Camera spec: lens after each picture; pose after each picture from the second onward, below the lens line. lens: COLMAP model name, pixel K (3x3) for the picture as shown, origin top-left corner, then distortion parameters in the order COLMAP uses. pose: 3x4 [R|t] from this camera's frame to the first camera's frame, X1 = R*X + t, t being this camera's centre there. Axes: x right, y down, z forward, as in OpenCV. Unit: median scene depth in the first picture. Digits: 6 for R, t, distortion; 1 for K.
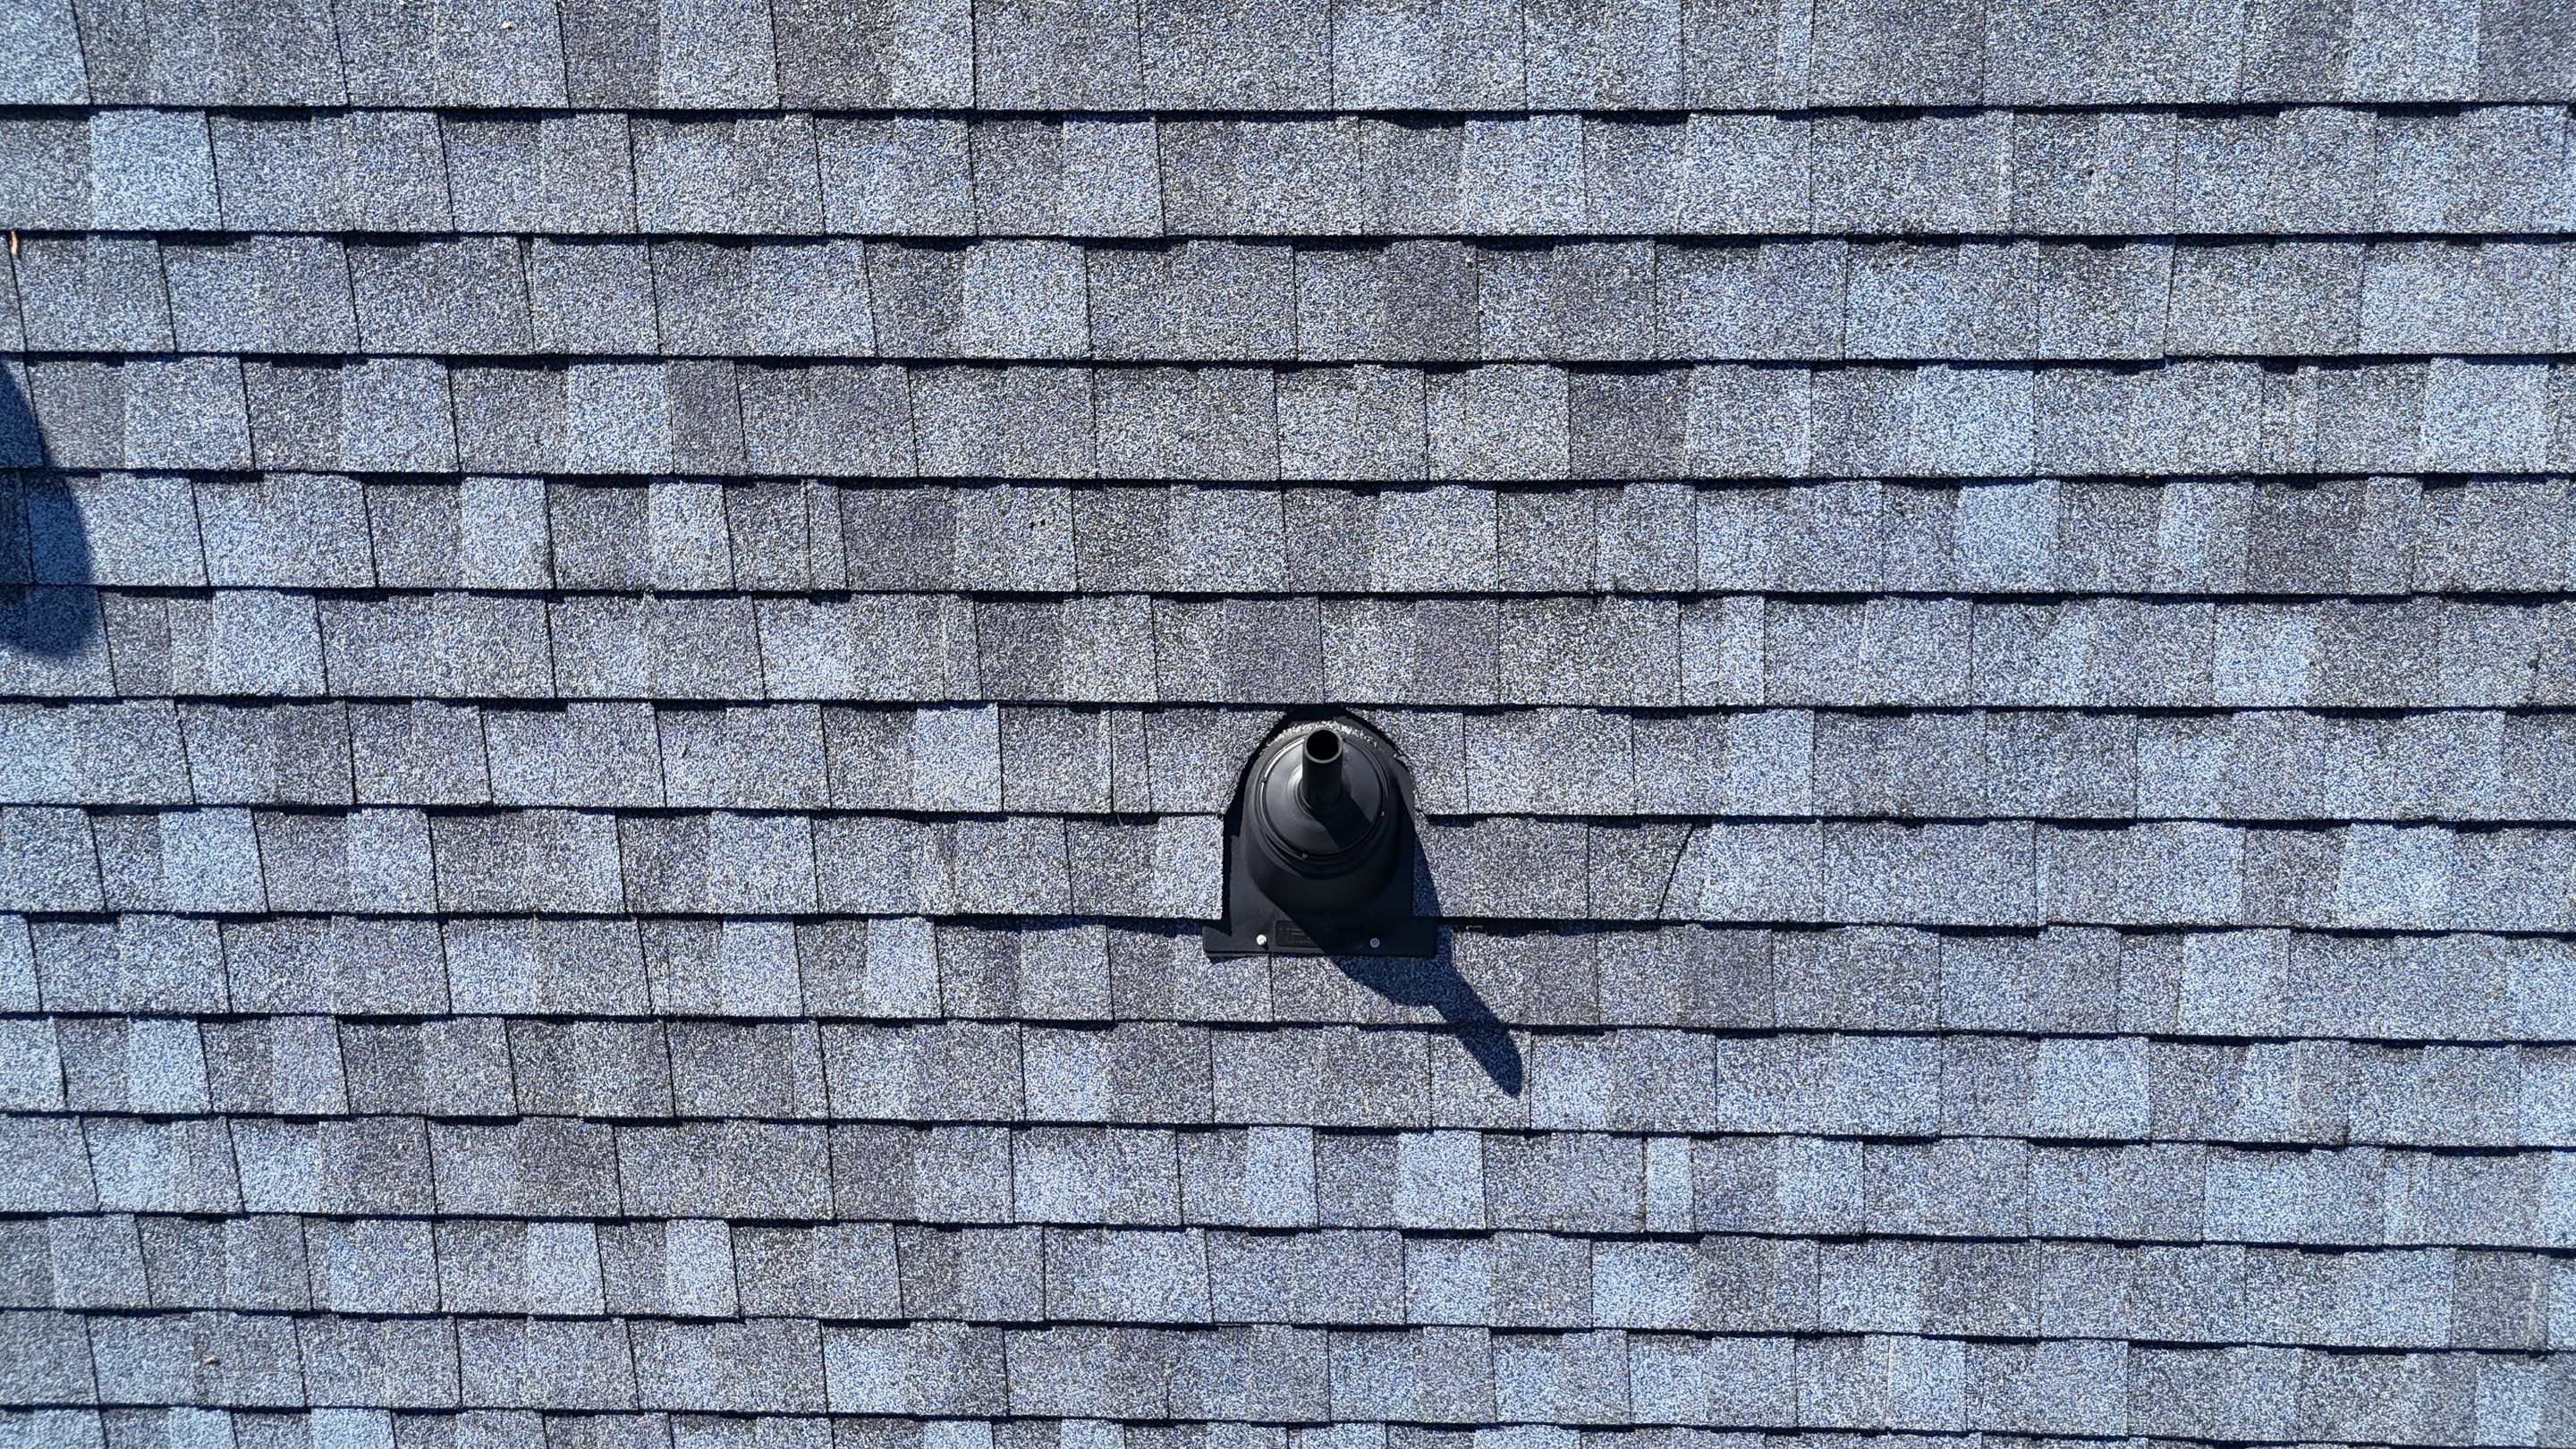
lens RADIAL K [[1904.7, 0, 1286.3], [0, 1904.7, 743.6], [0, 0, 1]] dist [0.073175, -0.074061]
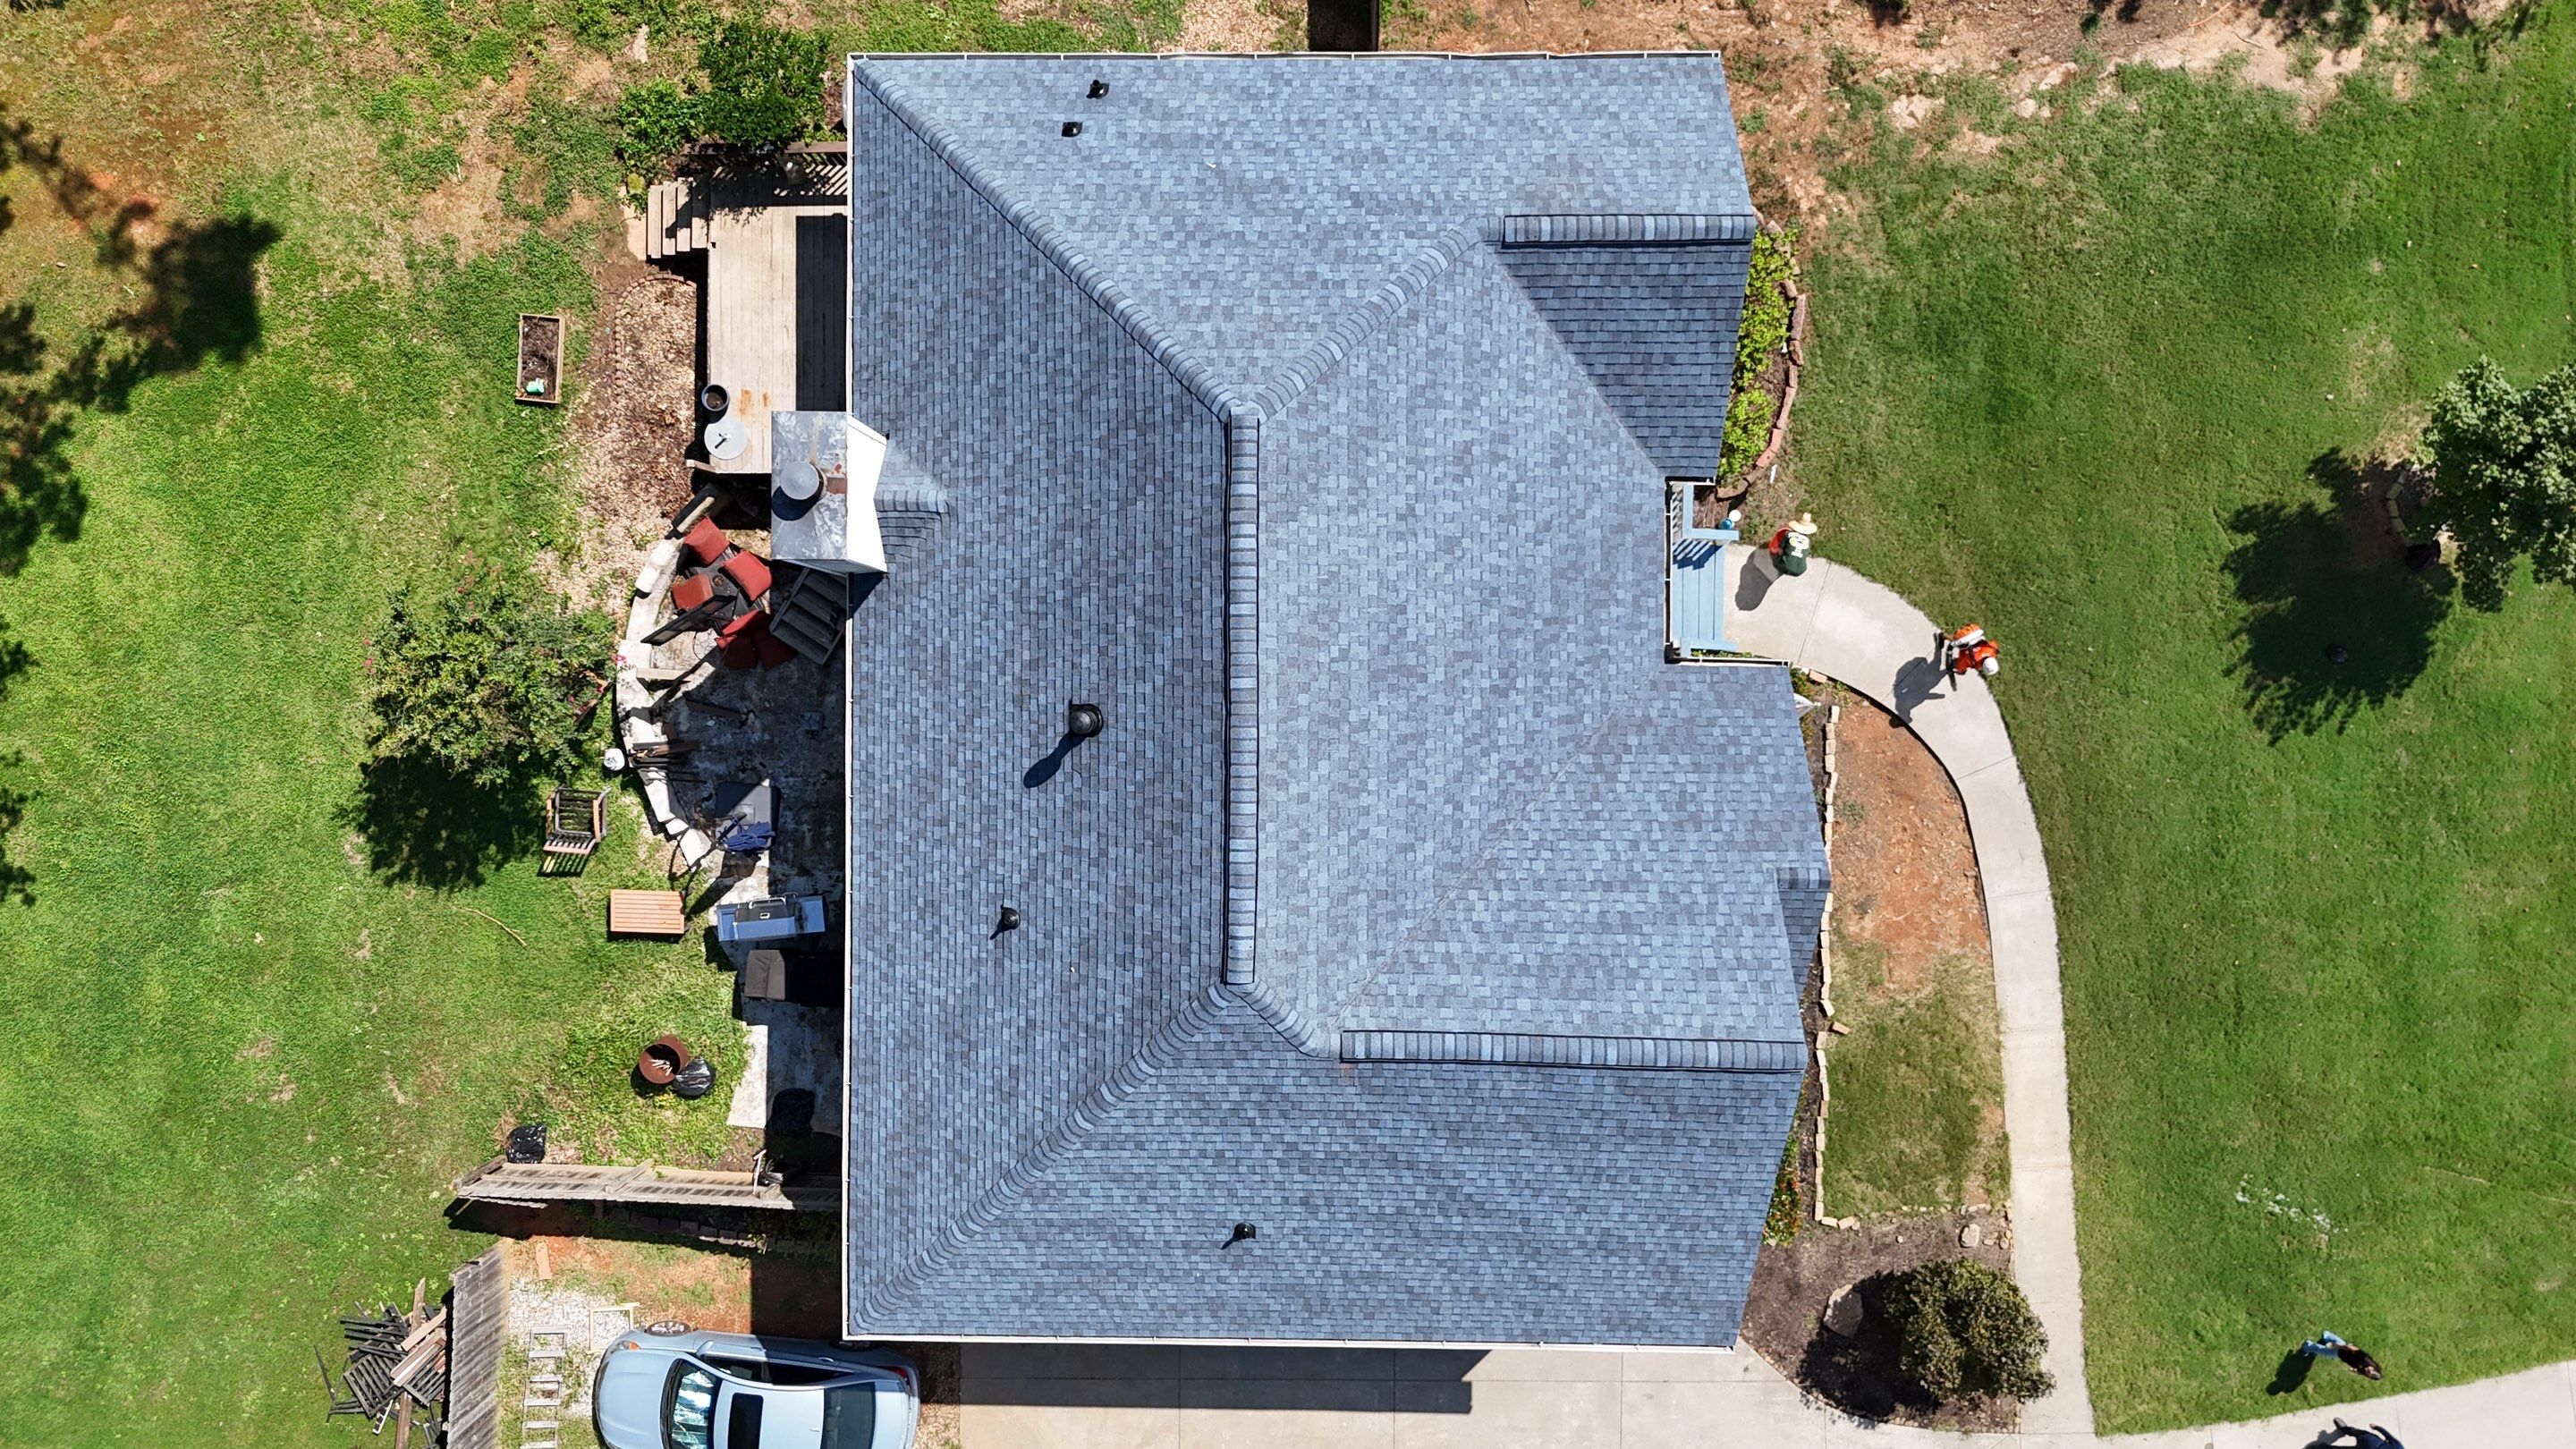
lens RADIAL K [[1904.7, 0, 1282.1], [0, 1904.7, 717.3], [0, 0, 1]] dist [0.073175, -0.074061]
pose [[0.009452, 0.999481, 0.030784, -1.219195], [-0.880979, -0.006240, 0.473115, -5.431655], [0.473062, -0.031591, 0.880463, -6.402670]]
